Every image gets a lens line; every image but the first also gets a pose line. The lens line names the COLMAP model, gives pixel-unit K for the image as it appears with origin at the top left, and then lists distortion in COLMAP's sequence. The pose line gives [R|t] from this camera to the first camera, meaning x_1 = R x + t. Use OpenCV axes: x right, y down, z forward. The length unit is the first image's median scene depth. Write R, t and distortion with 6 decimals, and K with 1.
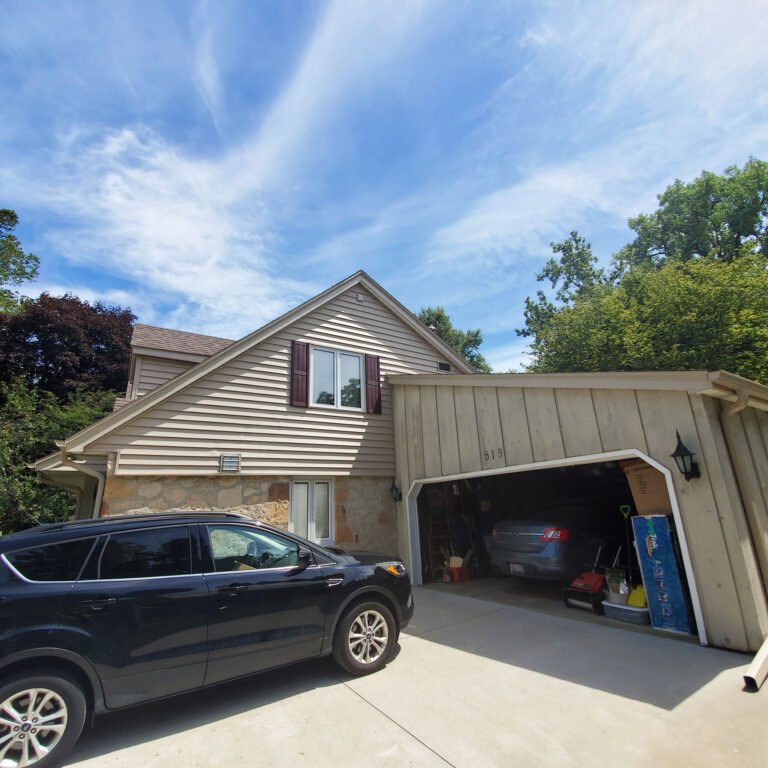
lens RADIAL K [[403.5, 0, 392.8], [0, 403.5, 397.1], [0, 0, 1]] dist [0.001375, 0.000342]
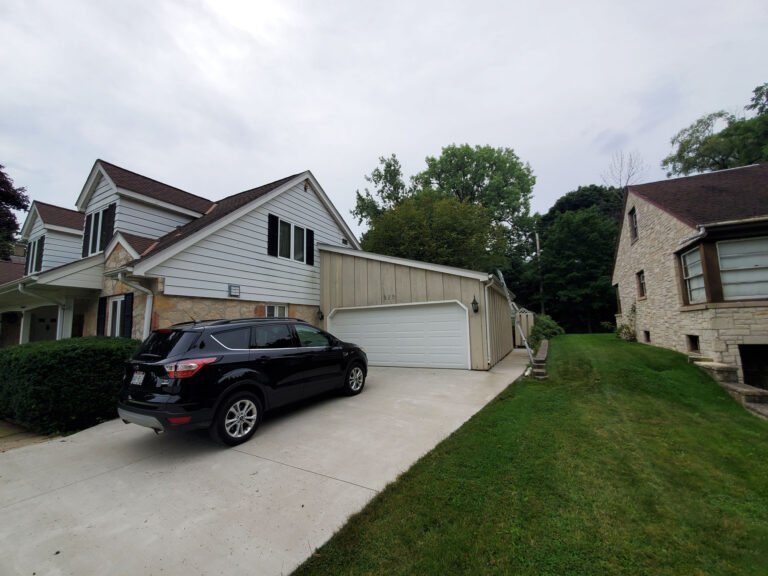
lens RADIAL K [[300.5, 0, 385.3], [0, 300.5, 289.7], [0, 0, 1]] dist [0.011532, -0.014936]
pose [[0.873724, 0.077349, 0.480233, -0.159292], [-0.136131, 0.986708, 0.088749, -0.005596], [-0.466985, -0.142917, 0.872640, -0.083773]]
